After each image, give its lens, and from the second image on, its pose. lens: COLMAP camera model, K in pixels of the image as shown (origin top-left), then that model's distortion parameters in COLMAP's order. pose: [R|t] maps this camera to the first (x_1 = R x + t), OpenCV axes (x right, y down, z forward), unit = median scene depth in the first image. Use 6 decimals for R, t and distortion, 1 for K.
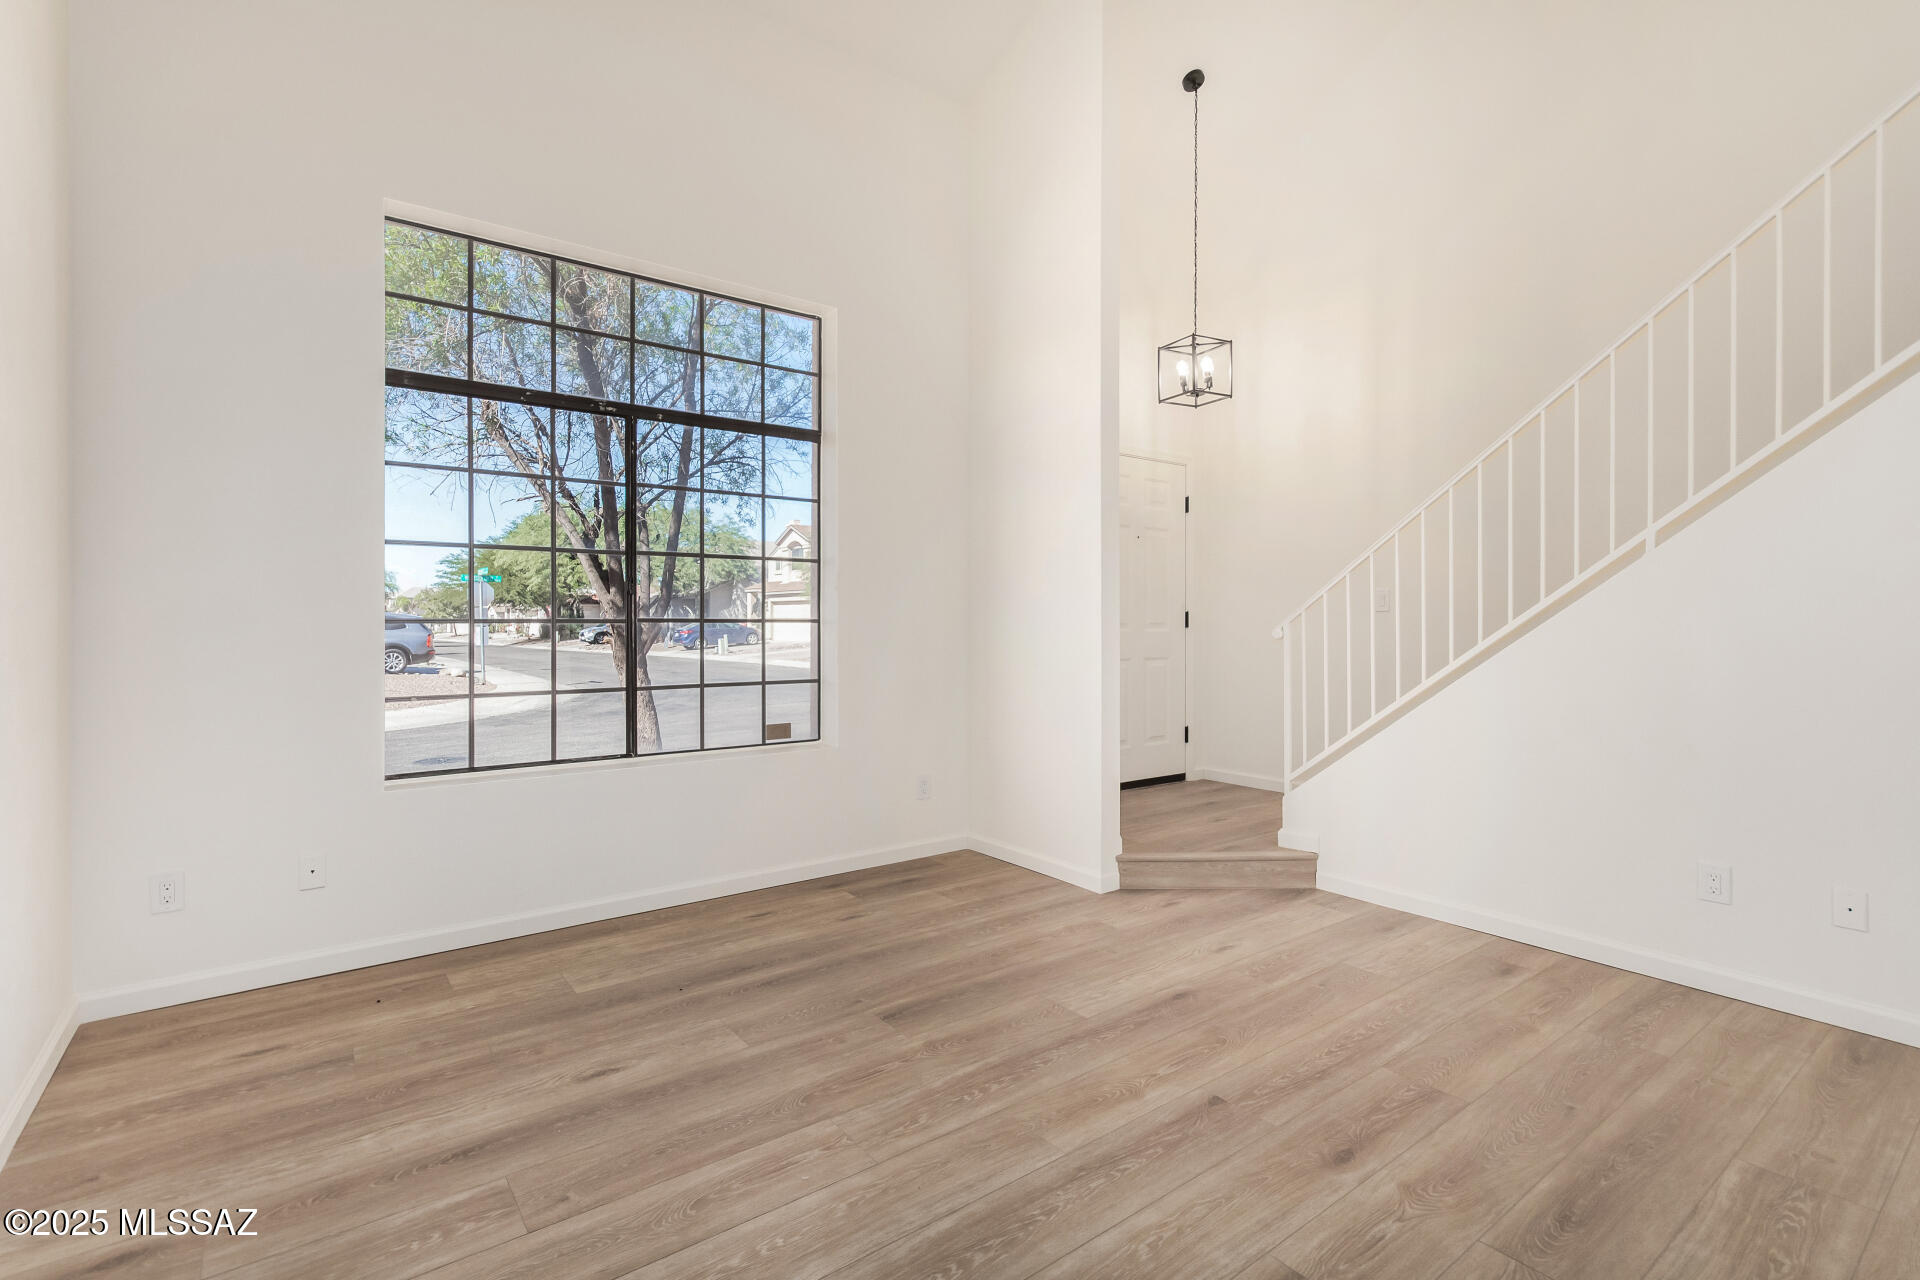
lens RADIAL K [[889.6, 0, 966.4], [0, 889.6, 629.8], [0, 0, 1]] dist [0.005018, -0.000513]
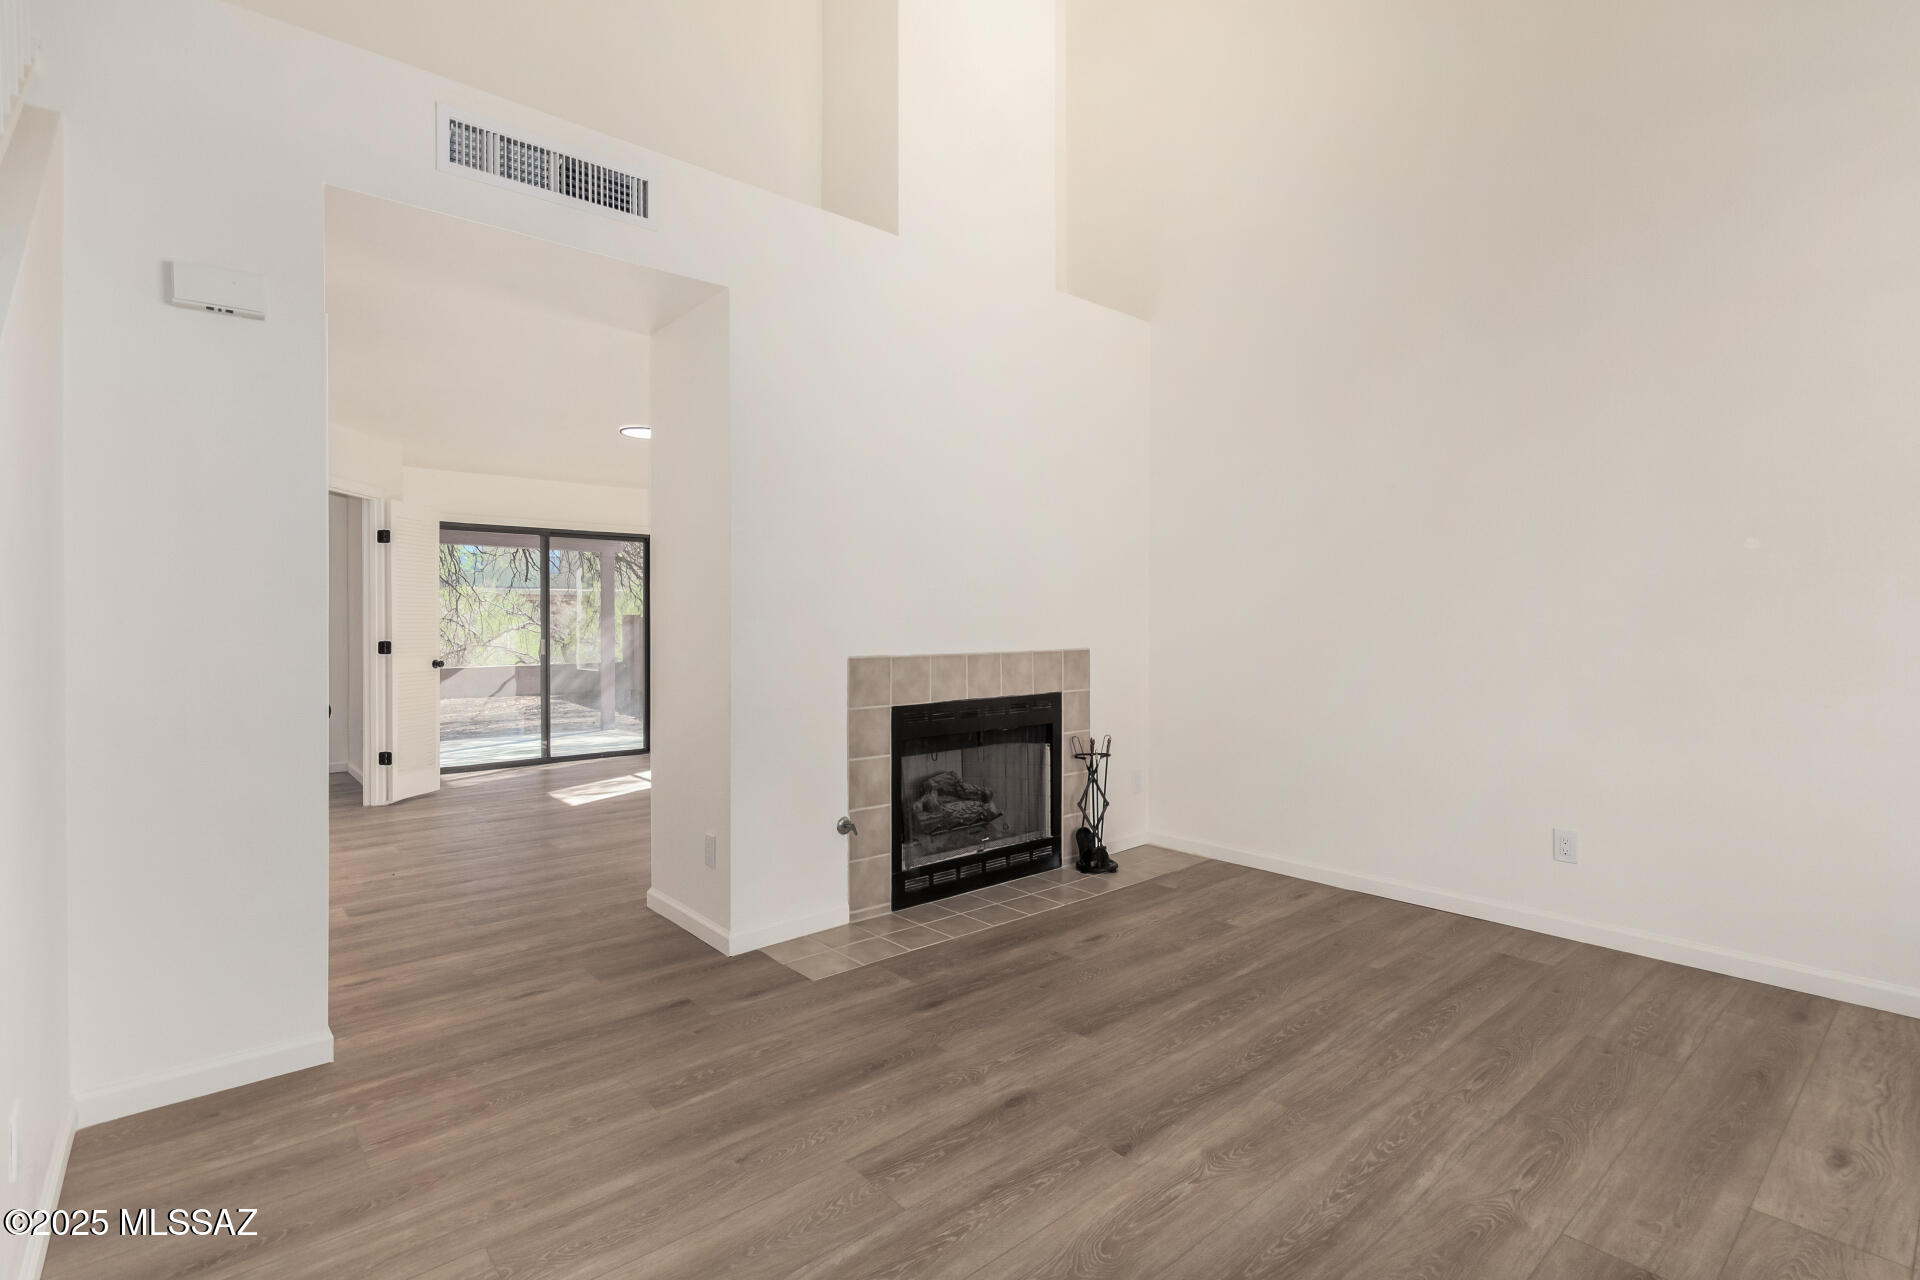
lens RADIAL K [[889.6, 0, 954.9], [0, 889.6, 629.7], [0, 0, 1]] dist [0.005018, -0.000513]
pose [[-0.998863, 0.004184, -0.047493, 0.470221], [0.003356, 0.999841, 0.017503, -0.022720], [0.047559, 0.017324, -0.998718, 1.805402]]
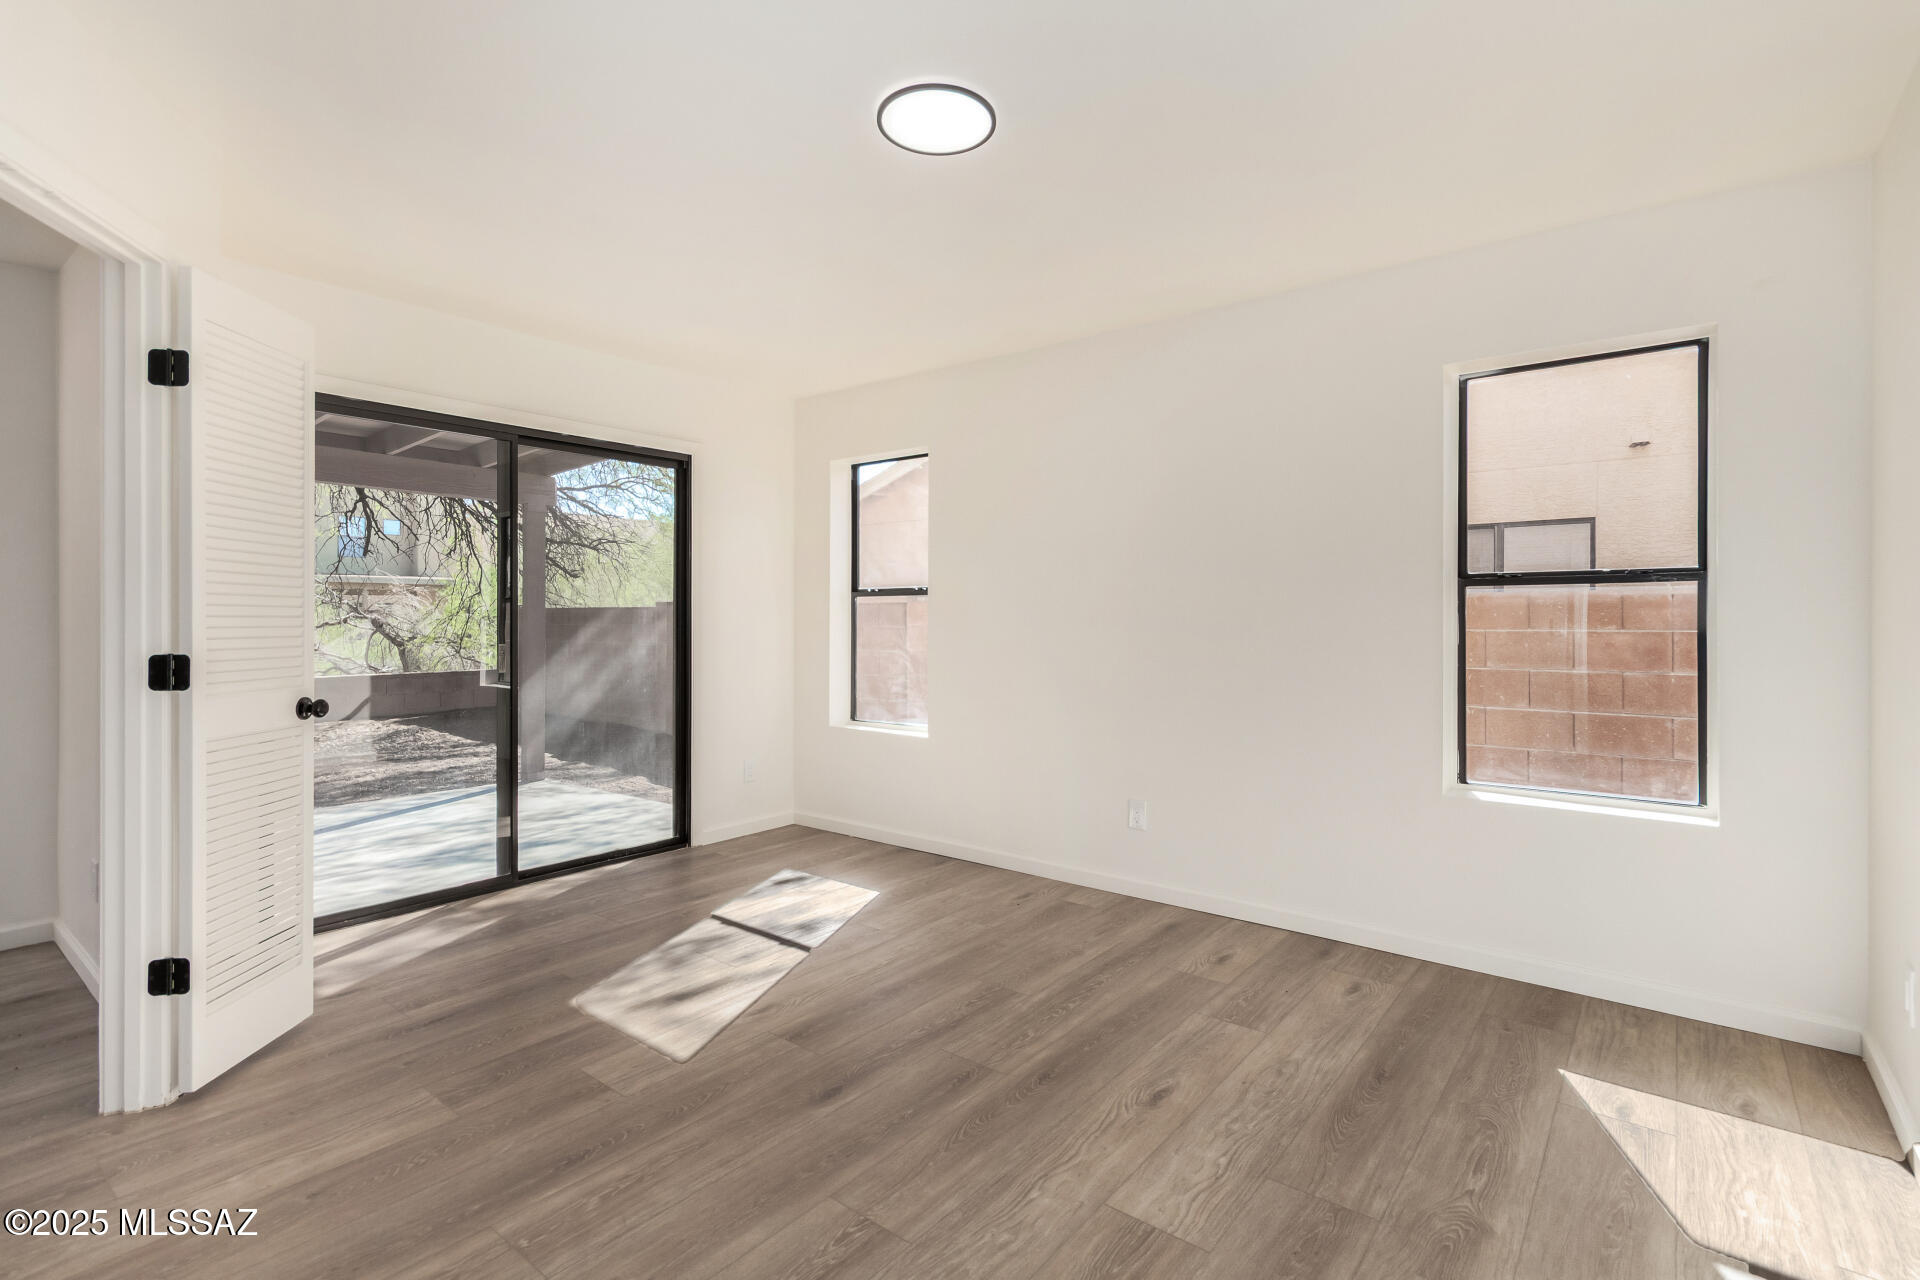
lens RADIAL K [[889.6, 0, 979.0], [0, 889.6, 613.0], [0, 0, 1]] dist [0.005018, -0.000513]
pose [[-0.966088, 0.011532, -0.257957, 0.546523], [0.010701, 0.999932, 0.004623, -0.020139], [0.257993, 0.001706, -0.966145, 1.682174]]
